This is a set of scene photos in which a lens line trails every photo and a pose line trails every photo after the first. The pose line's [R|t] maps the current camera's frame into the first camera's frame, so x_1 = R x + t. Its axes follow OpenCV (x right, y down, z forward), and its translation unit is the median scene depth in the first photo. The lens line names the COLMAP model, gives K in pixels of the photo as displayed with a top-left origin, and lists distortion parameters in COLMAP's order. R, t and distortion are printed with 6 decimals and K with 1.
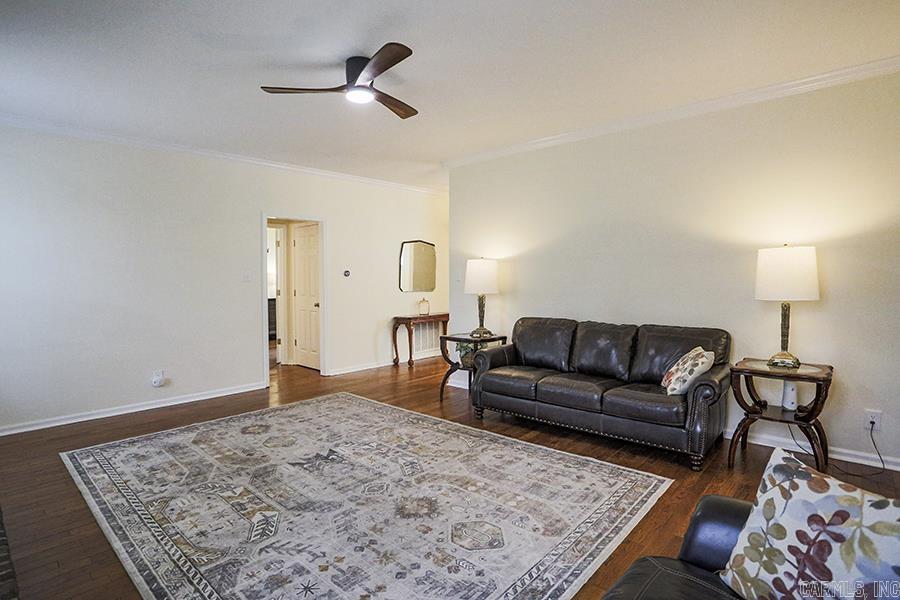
lens RADIAL K [[453.7, 0, 456.2], [0, 453.7, 290.7], [0, 0, 1]] dist [-0.083755, 0.038373]
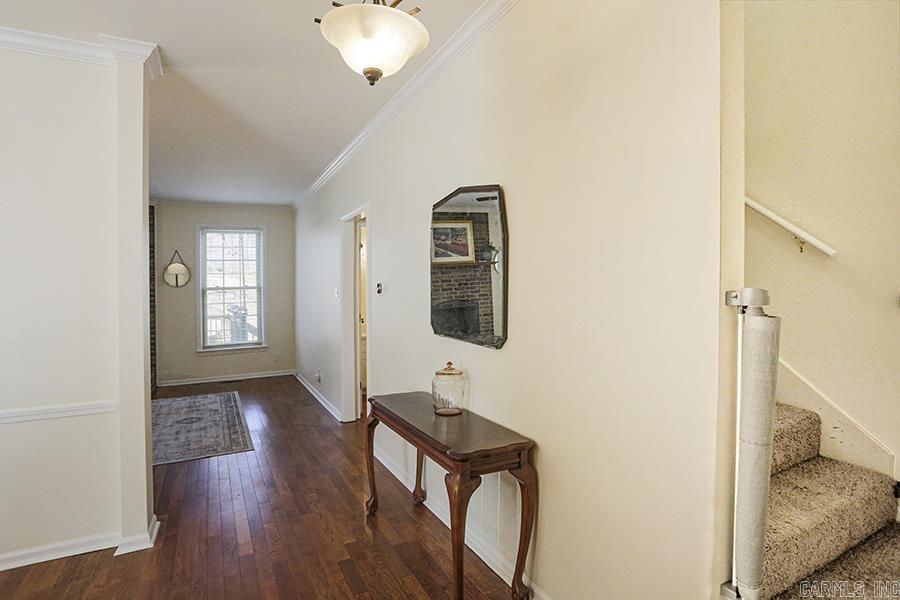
lens RADIAL K [[471.2, 0, 454.5], [0, 471.2, 289.7], [0, 0, 1]] dist [-0.040780, 0.000276]
pose [[-0.370259, 0.015648, -0.928797, 0.553875], [-0.007230, 0.999779, 0.019727, -0.099069], [0.928900, 0.014019, -0.370065, 2.542969]]
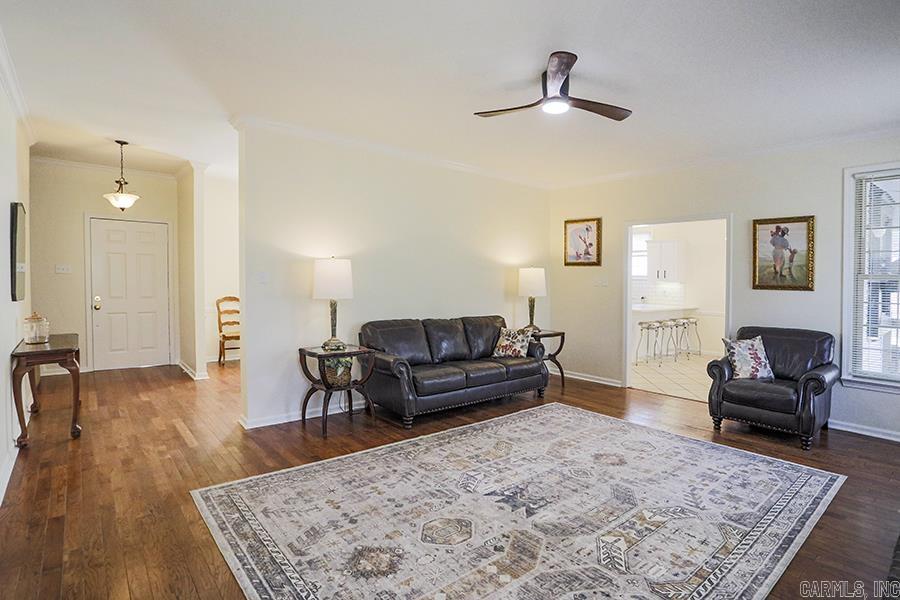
lens RADIAL K [[453.7, 0, 456.2], [0, 453.7, 290.7], [0, 0, 1]] dist [-0.083755, 0.038373]
pose [[0.159916, -0.012204, 0.987055, -1.134662], [0.010685, 0.999886, 0.010632, -0.027580], [-0.987073, 0.008846, 0.160028, 0.955615]]
